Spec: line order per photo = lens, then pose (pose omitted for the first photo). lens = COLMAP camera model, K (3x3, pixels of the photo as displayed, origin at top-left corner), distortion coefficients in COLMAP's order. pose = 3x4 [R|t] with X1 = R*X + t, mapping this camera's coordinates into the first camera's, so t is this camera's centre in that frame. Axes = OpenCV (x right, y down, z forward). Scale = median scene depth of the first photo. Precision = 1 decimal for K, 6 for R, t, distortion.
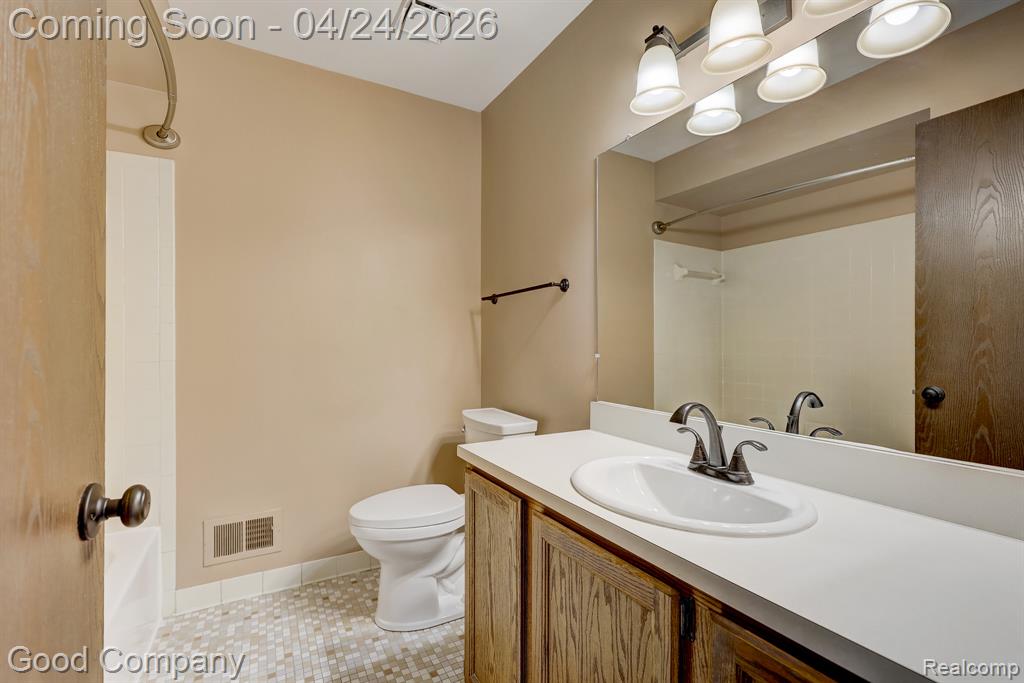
lens RADIAL K [[448.9, 0, 510.7], [0, 448.9, 346.8], [0, 0, 1]] dist [0.000541, 0.000182]
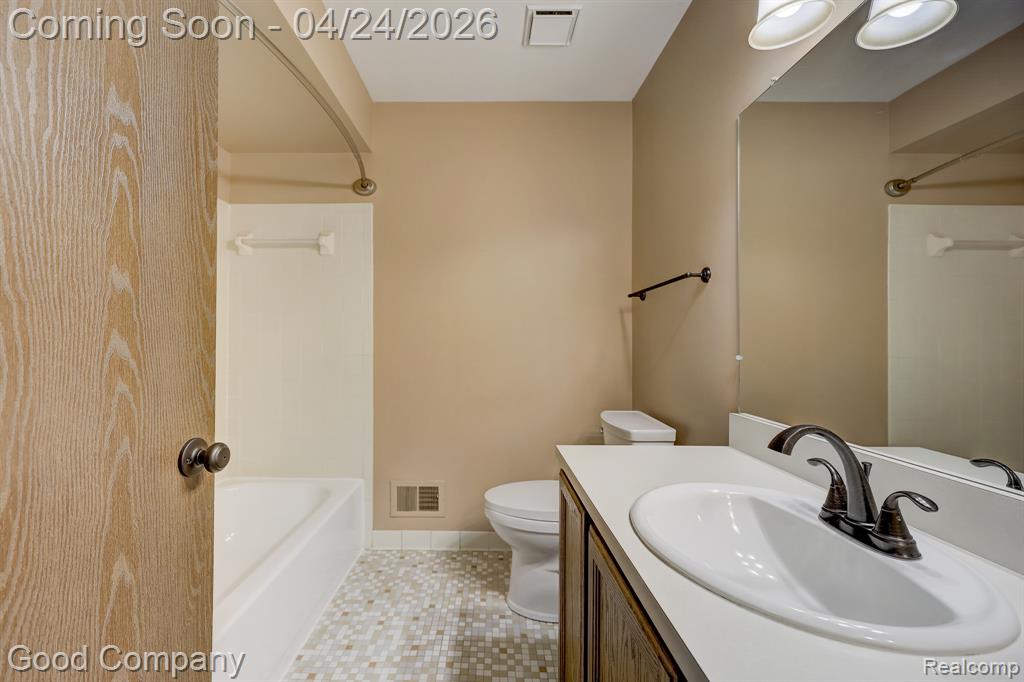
lens RADIAL K [[429.2, 0, 507.3], [0, 429.2, 343.4], [0, 0, 1]] dist [0.000697, 0.000047]
pose [[0.866382, 0.003320, -0.499371, 0.219468], [-0.006193, 0.999972, -0.004097, -0.000574], [0.499344, 0.006642, 0.866378, 0.107485]]
